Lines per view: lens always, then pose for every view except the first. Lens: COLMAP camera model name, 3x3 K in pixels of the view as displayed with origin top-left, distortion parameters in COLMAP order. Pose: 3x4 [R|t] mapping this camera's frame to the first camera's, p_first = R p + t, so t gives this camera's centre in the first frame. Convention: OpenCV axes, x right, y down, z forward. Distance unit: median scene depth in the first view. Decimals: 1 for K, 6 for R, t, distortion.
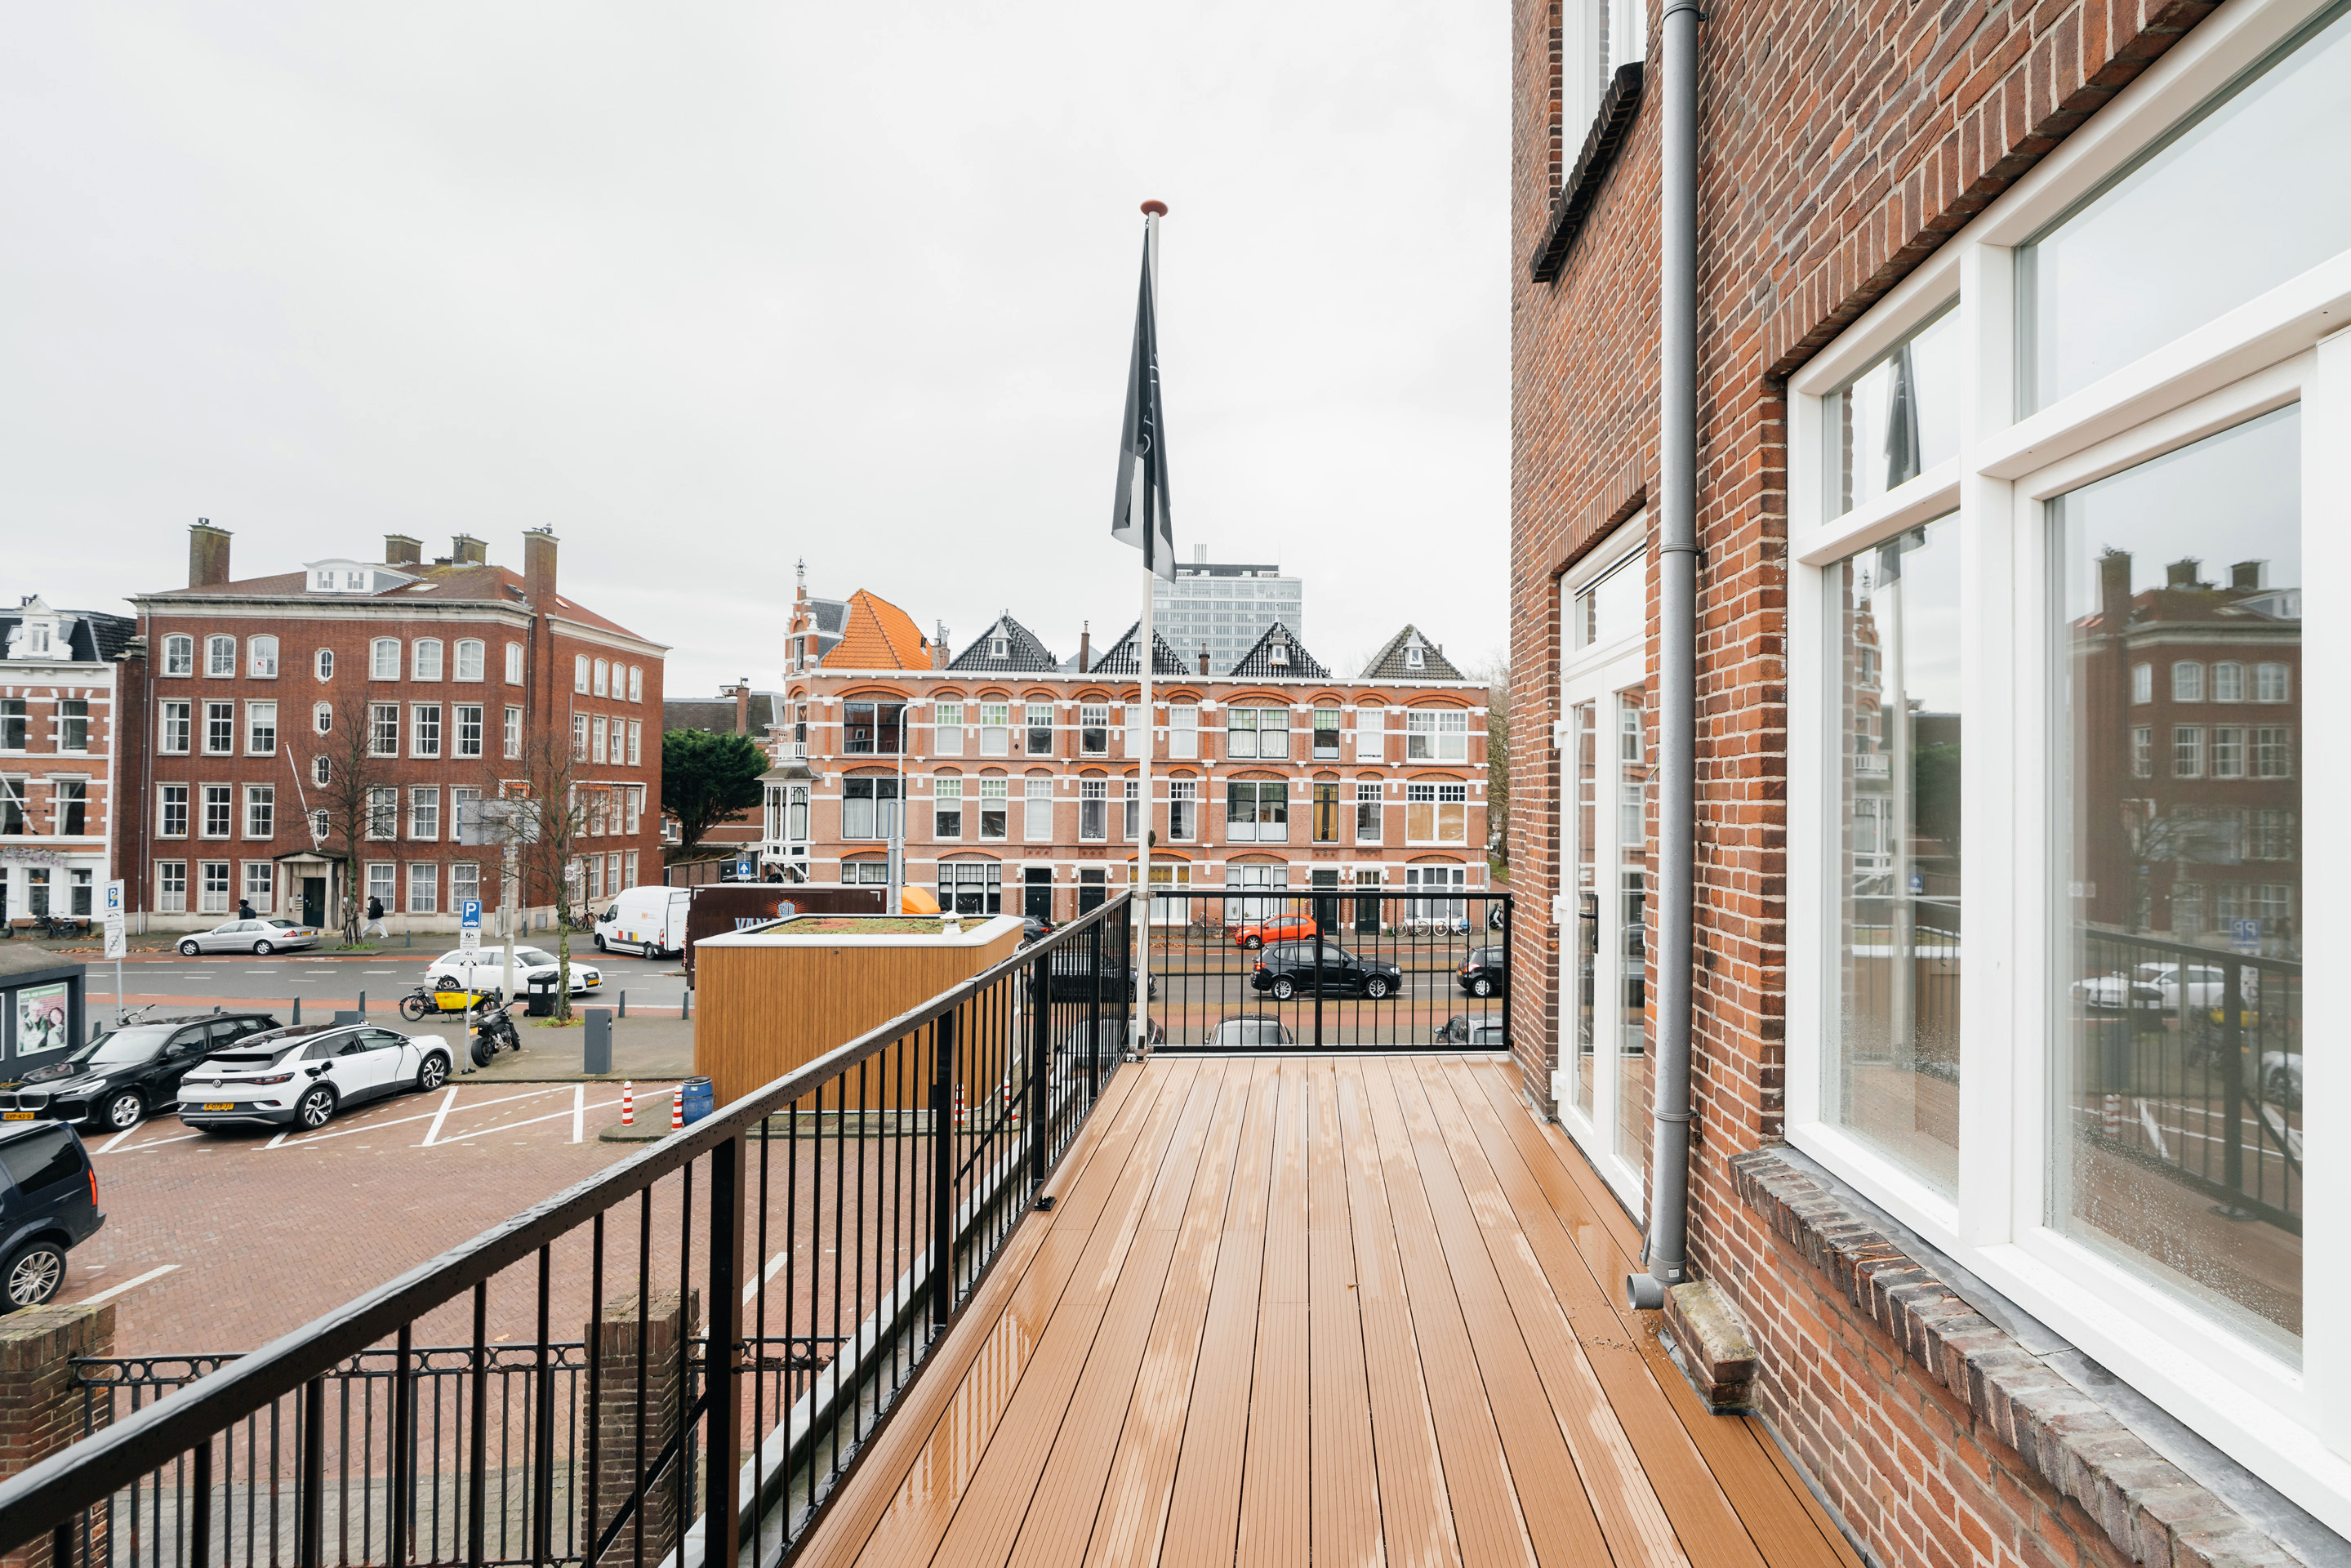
lens RADIAL K [[1057.6, 0, 1171.3], [0, 1057.6, 790.4], [0, 0, 1]] dist [-0.001981, 0.002189]
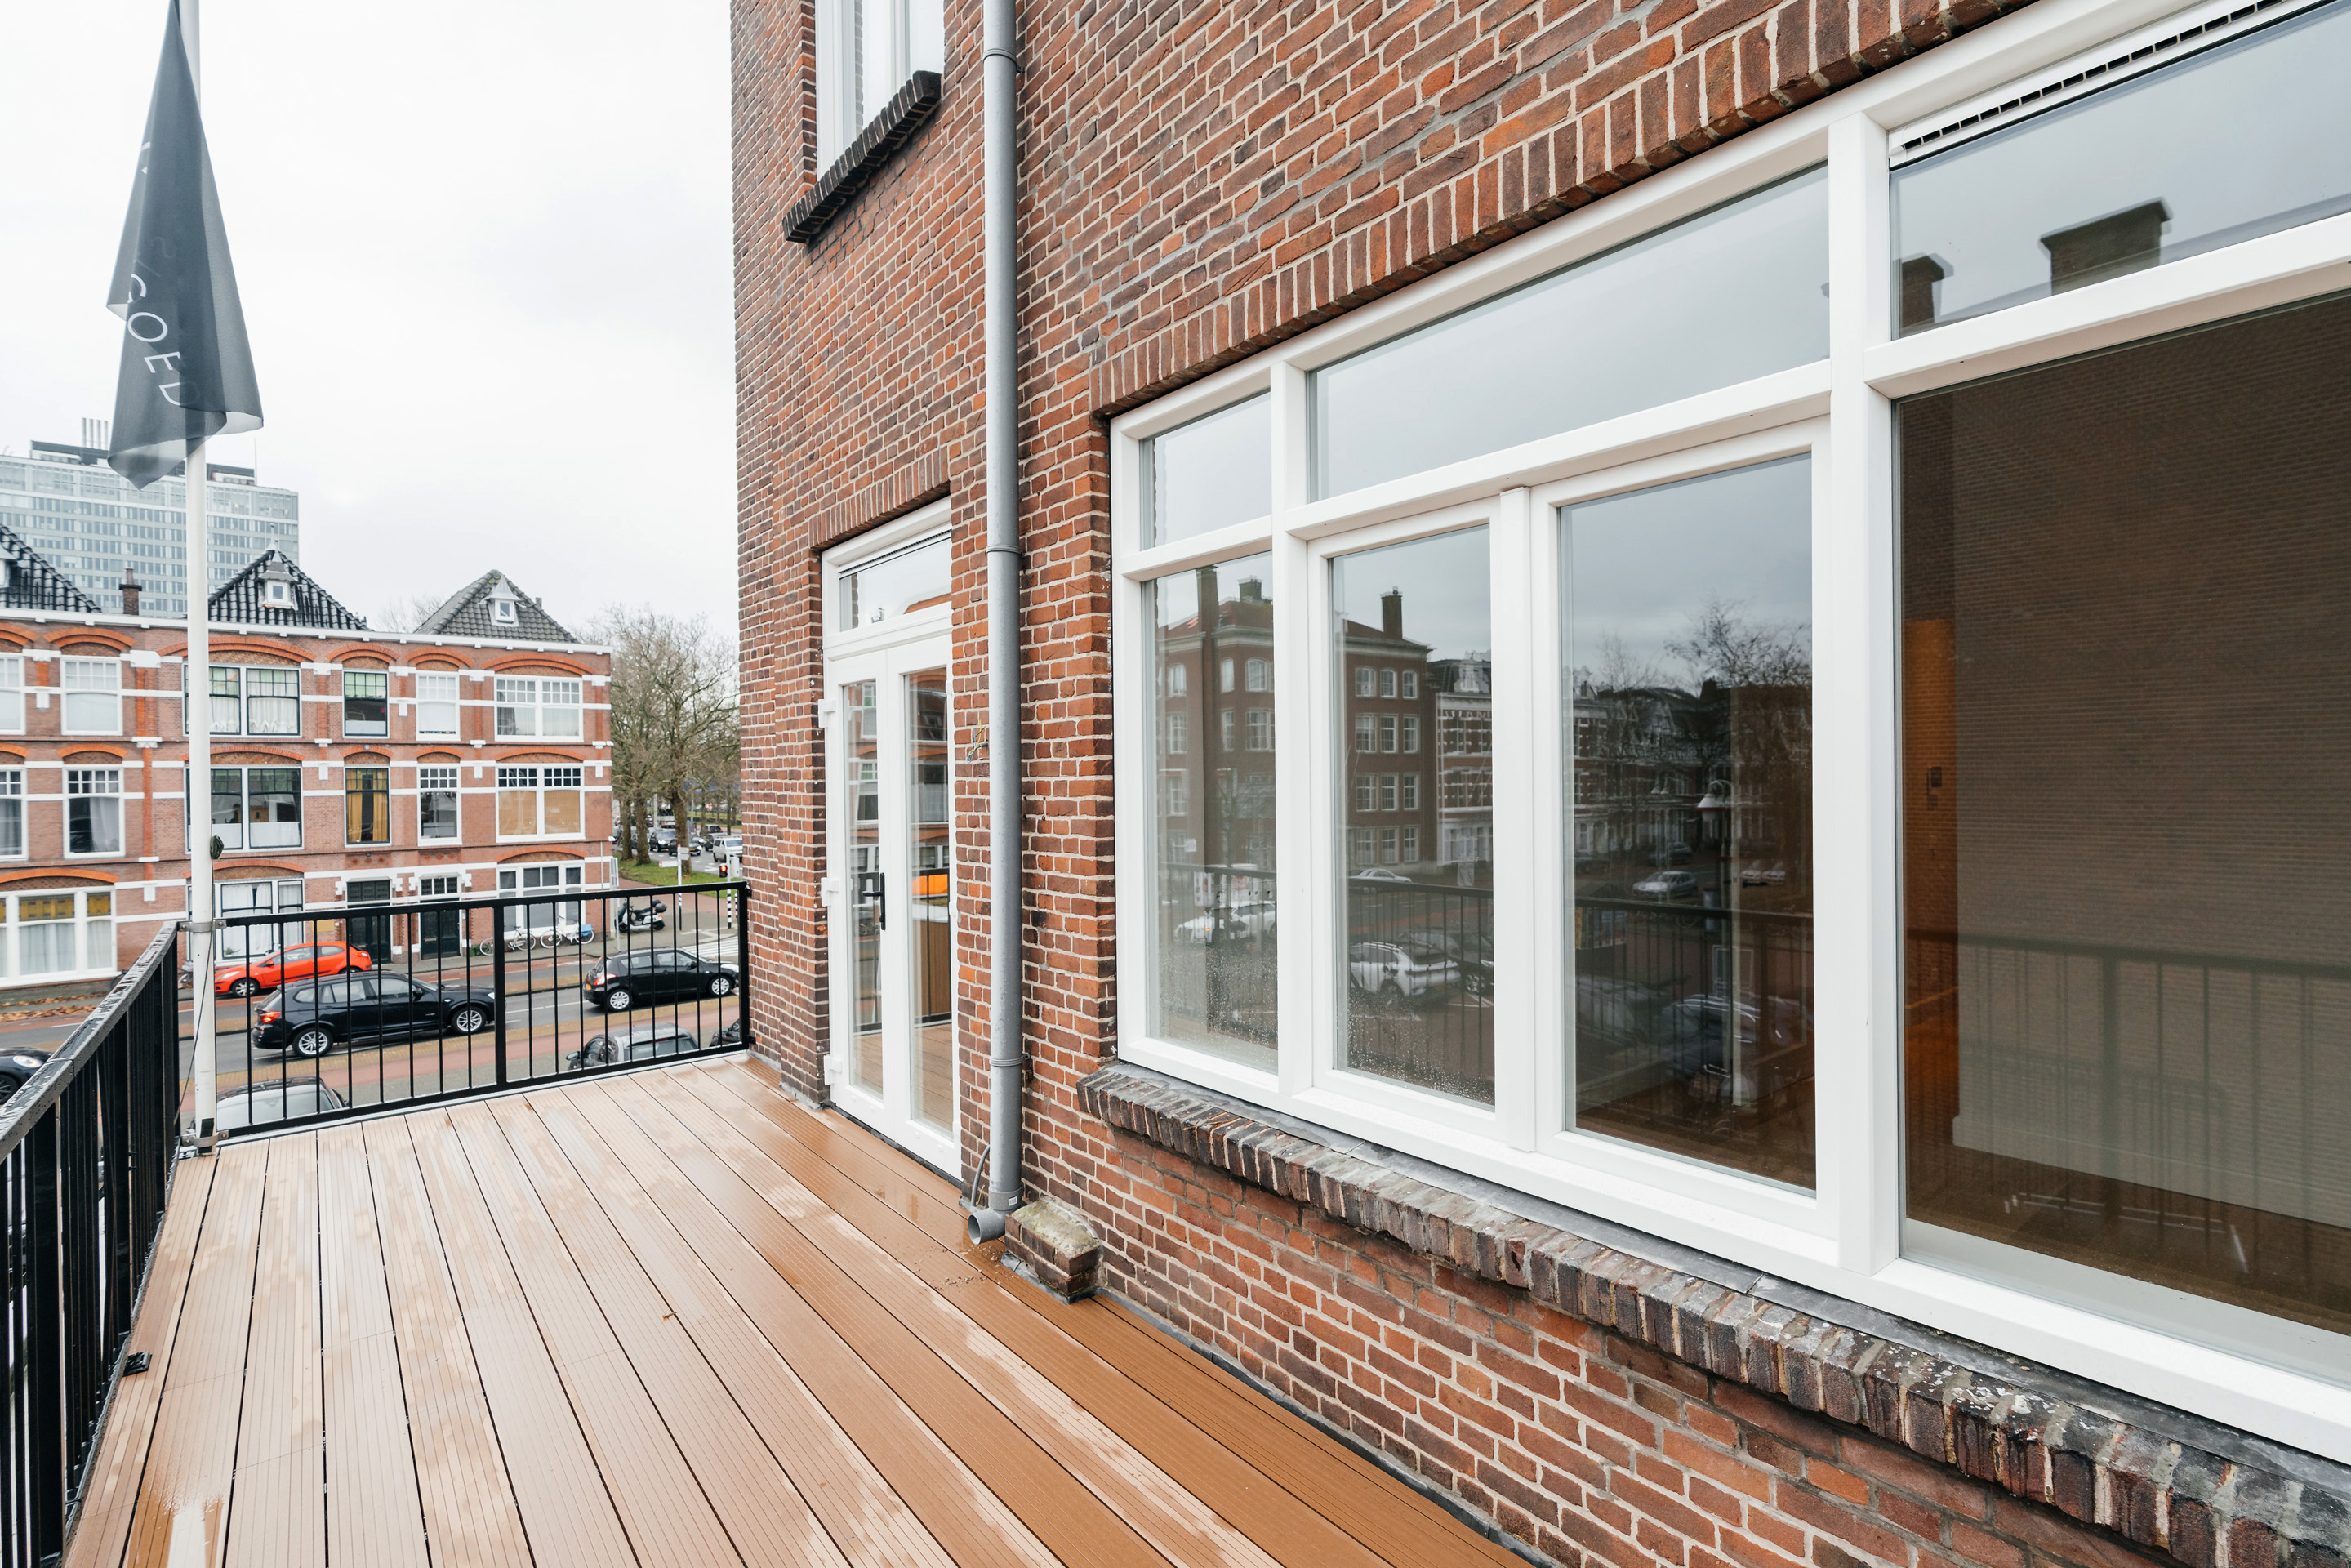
lens RADIAL K [[1085.3, 0, 1172.9], [0, 1085.3, 794.9], [0, 0, 1]] dist [-0.000553, 0.001633]
pose [[0.797725, -0.028153, 0.602364, -0.101588], [0.015079, 0.999529, 0.026746, -0.000519], [-0.602832, -0.012253, 0.797774, -0.016400]]
